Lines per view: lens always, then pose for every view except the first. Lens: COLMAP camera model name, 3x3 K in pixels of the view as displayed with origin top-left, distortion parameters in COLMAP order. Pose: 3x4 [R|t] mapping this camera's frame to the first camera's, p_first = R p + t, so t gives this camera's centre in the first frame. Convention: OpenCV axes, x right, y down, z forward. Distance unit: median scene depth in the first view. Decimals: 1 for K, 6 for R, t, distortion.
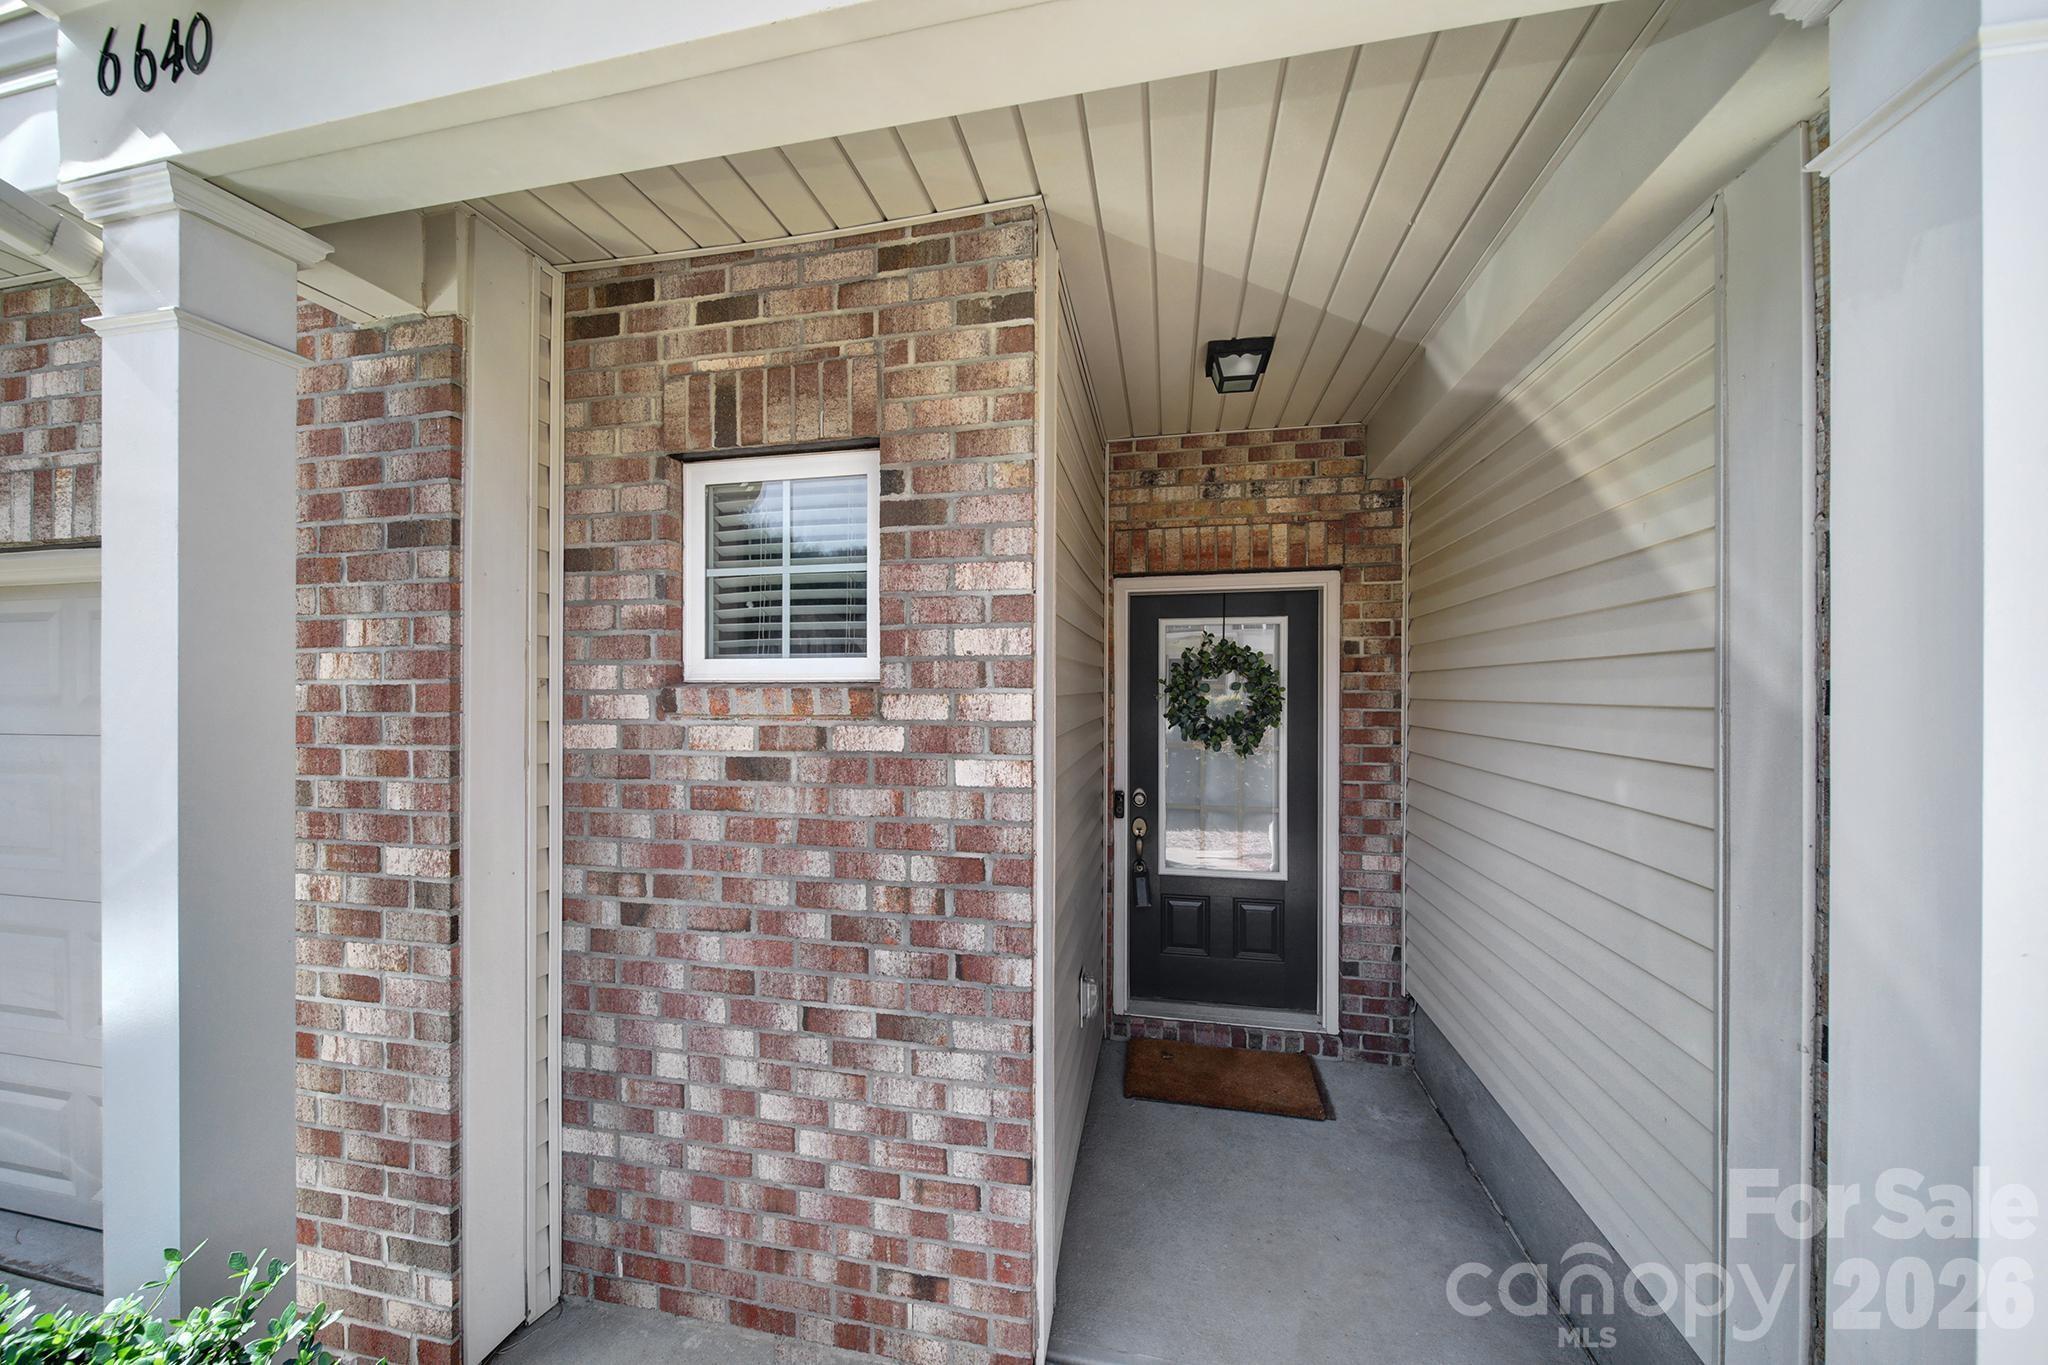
lens RADIAL K [[724.2, 0, 1021.4], [0, 724.2, 690.2], [0, 0, 1]] dist [0.000181, -0.000489]
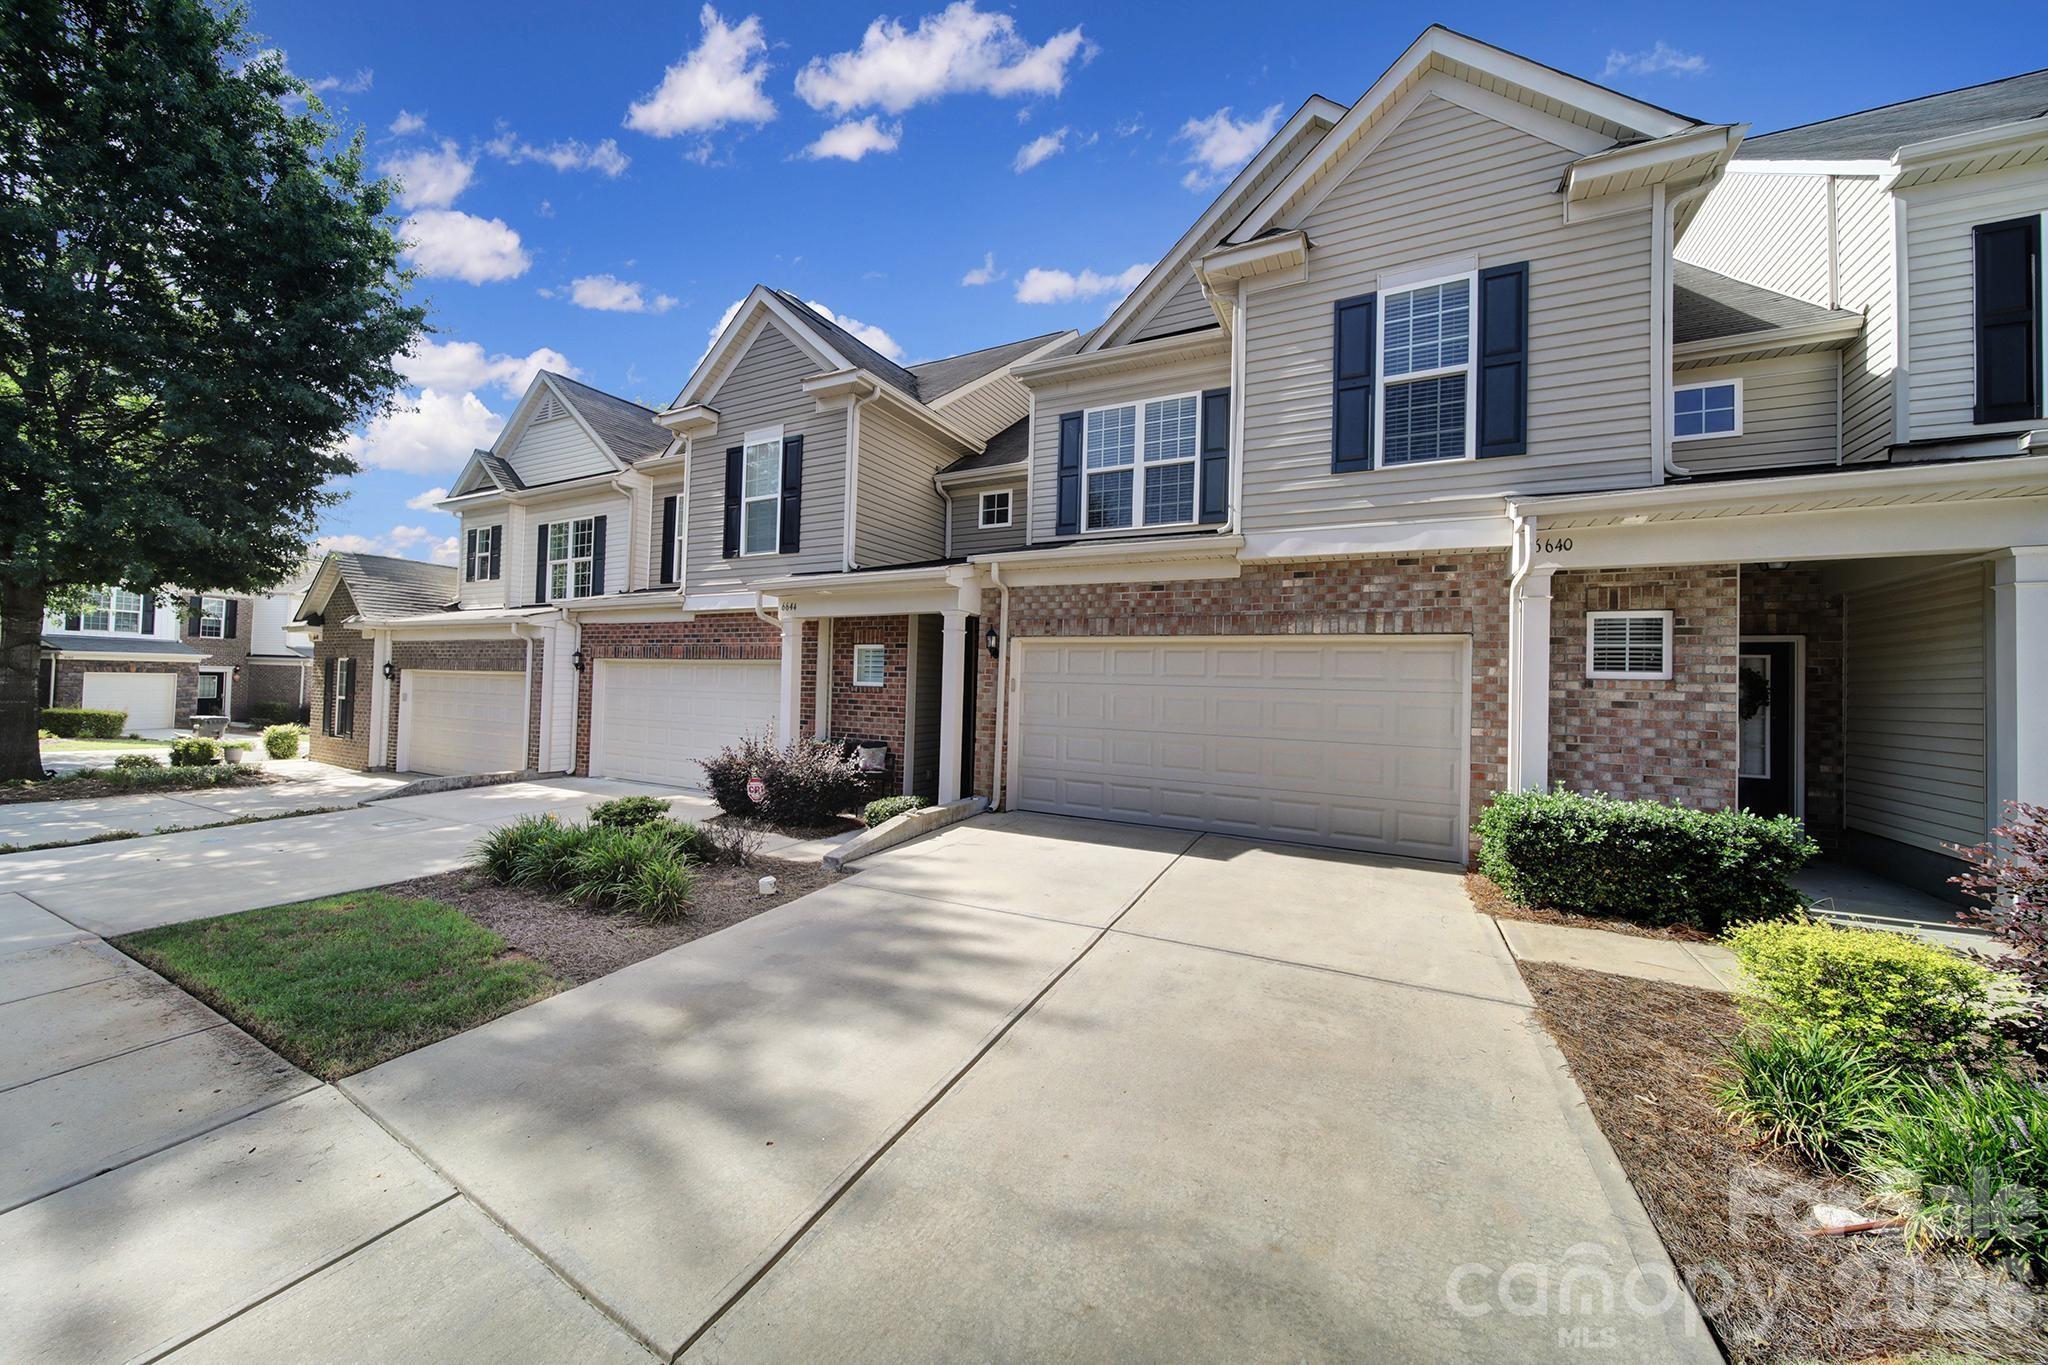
lens RADIAL K [[724.2, 0, 1016.2], [0, 724.2, 665.2], [0, 0, 1]] dist [0.000181, -0.000489]
pose [[0.962835, 0.022453, -0.269154, -2.186657], [-0.031423, 0.999084, -0.029063, 0.111229], [0.268255, 0.036441, 0.962659, -3.010772]]
